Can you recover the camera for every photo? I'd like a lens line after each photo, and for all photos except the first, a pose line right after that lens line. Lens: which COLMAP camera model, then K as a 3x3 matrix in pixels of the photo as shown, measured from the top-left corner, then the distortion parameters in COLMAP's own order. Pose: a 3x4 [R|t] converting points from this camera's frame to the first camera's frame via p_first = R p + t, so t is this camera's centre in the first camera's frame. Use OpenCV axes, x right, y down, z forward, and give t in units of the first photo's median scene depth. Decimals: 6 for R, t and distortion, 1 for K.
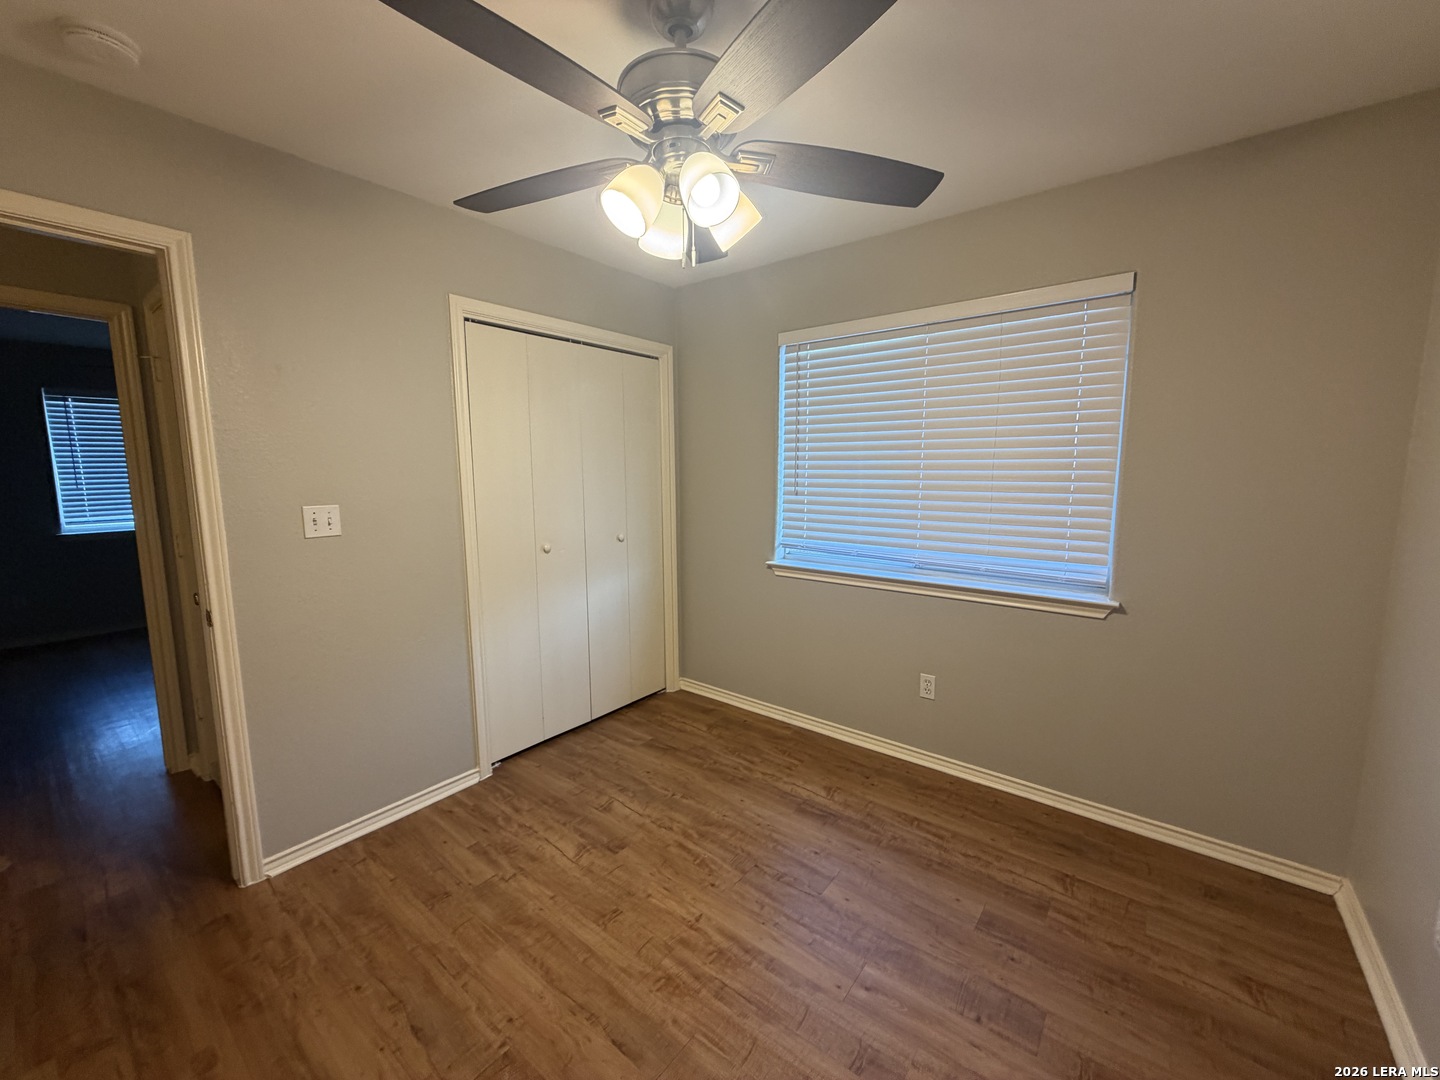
lens RADIAL K [[572.8, 0, 717.0], [0, 572.8, 541.0], [0, 0, 1]] dist [-0.000270, 0.000247]
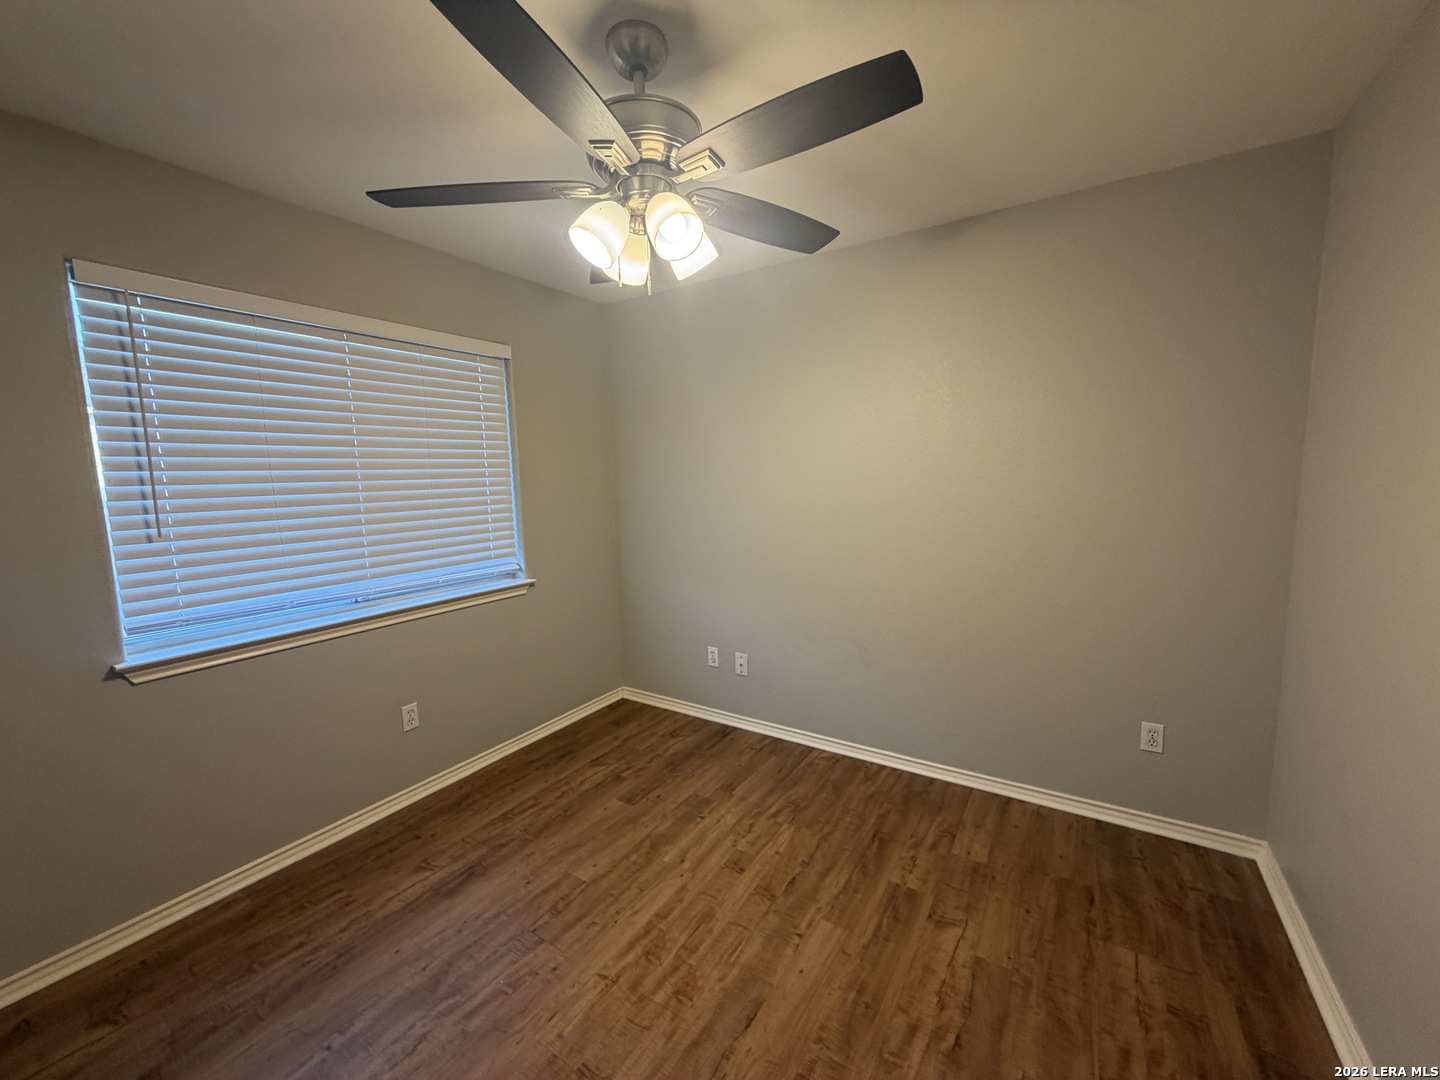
lens RADIAL K [[572.8, 0, 717.0], [0, 572.8, 541.0], [0, 0, 1]] dist [-0.000270, 0.000247]
pose [[-0.096919, -0.113511, 0.988798, -0.859392], [0.150623, 0.980360, 0.127306, -0.112819], [-0.983829, 0.161274, -0.077918, 0.762801]]
